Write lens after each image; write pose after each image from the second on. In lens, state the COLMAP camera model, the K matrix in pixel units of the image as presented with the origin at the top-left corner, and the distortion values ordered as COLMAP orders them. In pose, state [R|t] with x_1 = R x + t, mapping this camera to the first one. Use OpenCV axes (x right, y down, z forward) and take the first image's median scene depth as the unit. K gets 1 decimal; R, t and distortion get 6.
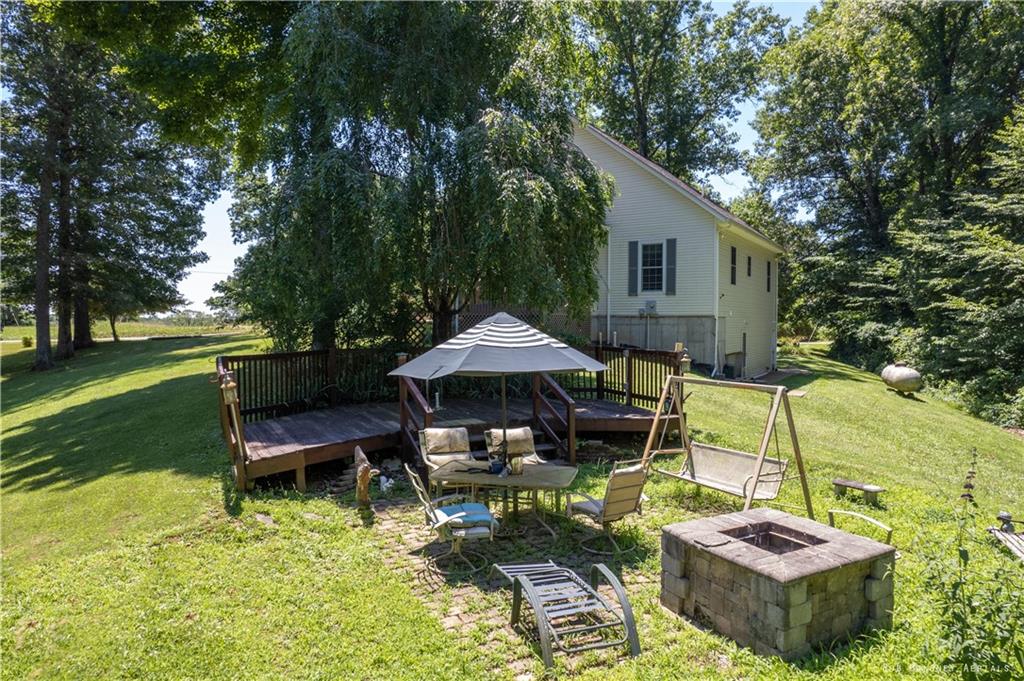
lens RADIAL K [[671.7, 0, 512.0], [0, 671.7, 340.5], [0, 0, 1]] dist [-0.002603, -0.001328]
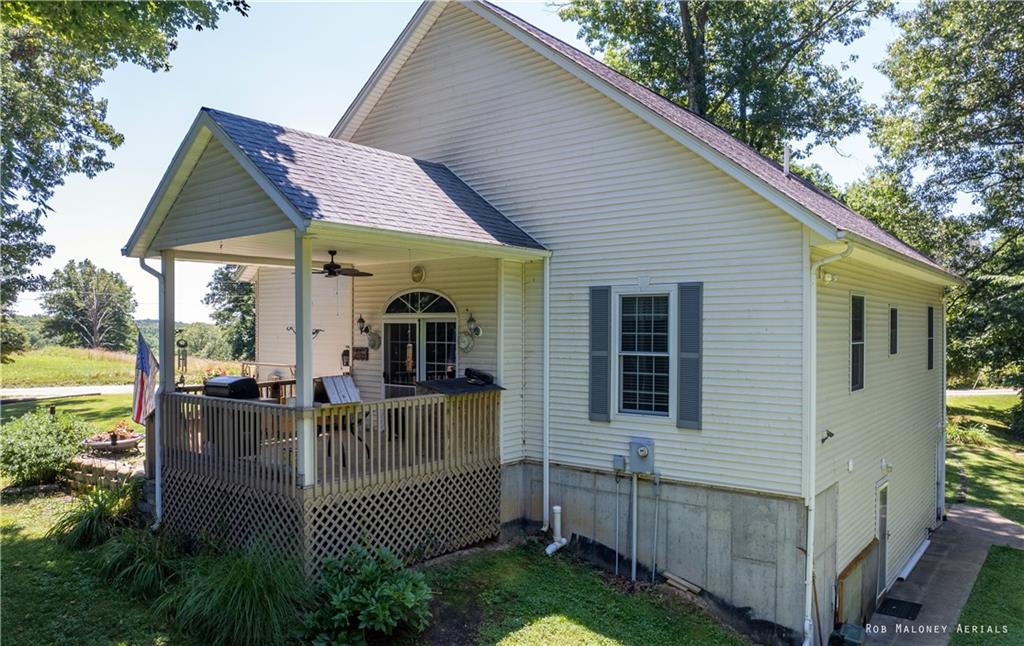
lens RADIAL K [[737.9, 0, 512.0], [0, 737.9, 323.0], [0, 0, 1]] dist [-0.015359, 0.002479]
pose [[0.993469, 0.001188, -0.114099, 0.104332], [-0.004513, 0.999572, -0.028890, -0.065833], [0.114016, 0.029217, 0.993049, 0.321749]]
